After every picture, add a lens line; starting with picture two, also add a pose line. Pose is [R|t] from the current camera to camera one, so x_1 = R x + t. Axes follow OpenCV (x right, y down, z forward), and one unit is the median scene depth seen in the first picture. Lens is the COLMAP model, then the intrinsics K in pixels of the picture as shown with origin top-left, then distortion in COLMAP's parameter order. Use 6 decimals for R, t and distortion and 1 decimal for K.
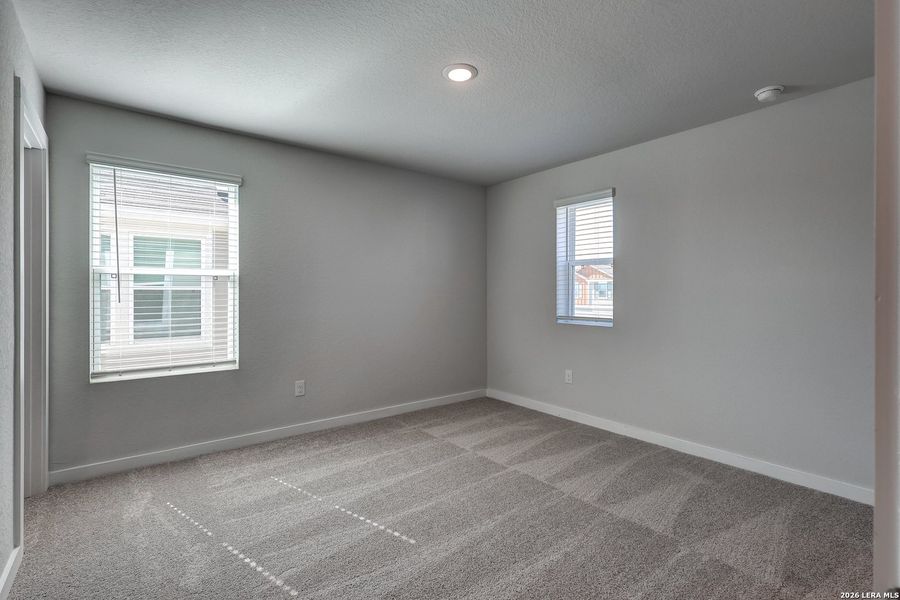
lens RADIAL K [[416.5, 0, 449.0], [0, 416.5, 301.3], [0, 0, 1]] dist [0.001420, -0.000015]
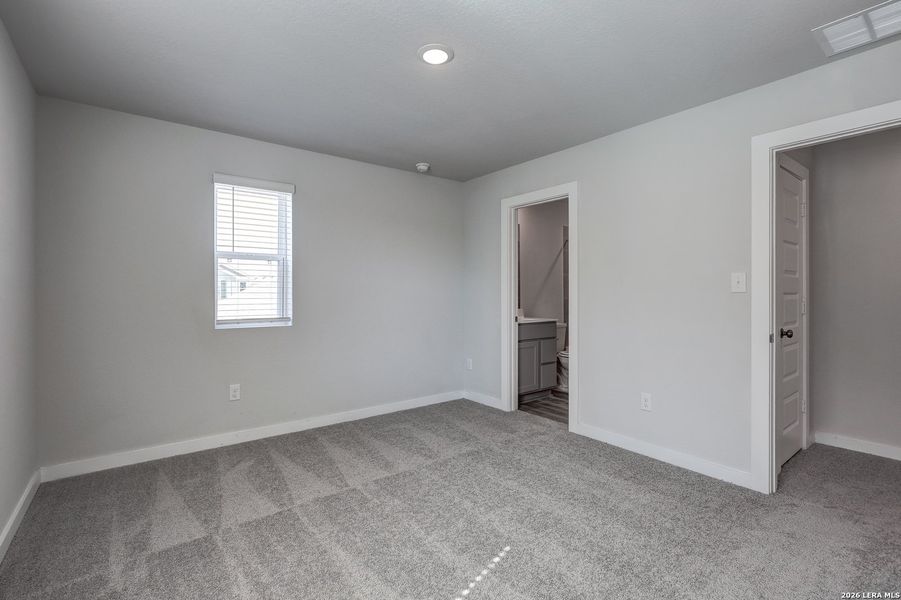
lens RADIAL K [[417.0, 0, 447.3], [0, 417.0, 293.7], [0, 0, 1]] dist [0.001420, -0.000015]
pose [[0.016289, -0.006391, 0.999847, -0.592599], [0.020813, 0.999765, 0.006052, -0.012309], [-0.999651, 0.020711, 0.016418, 0.623083]]
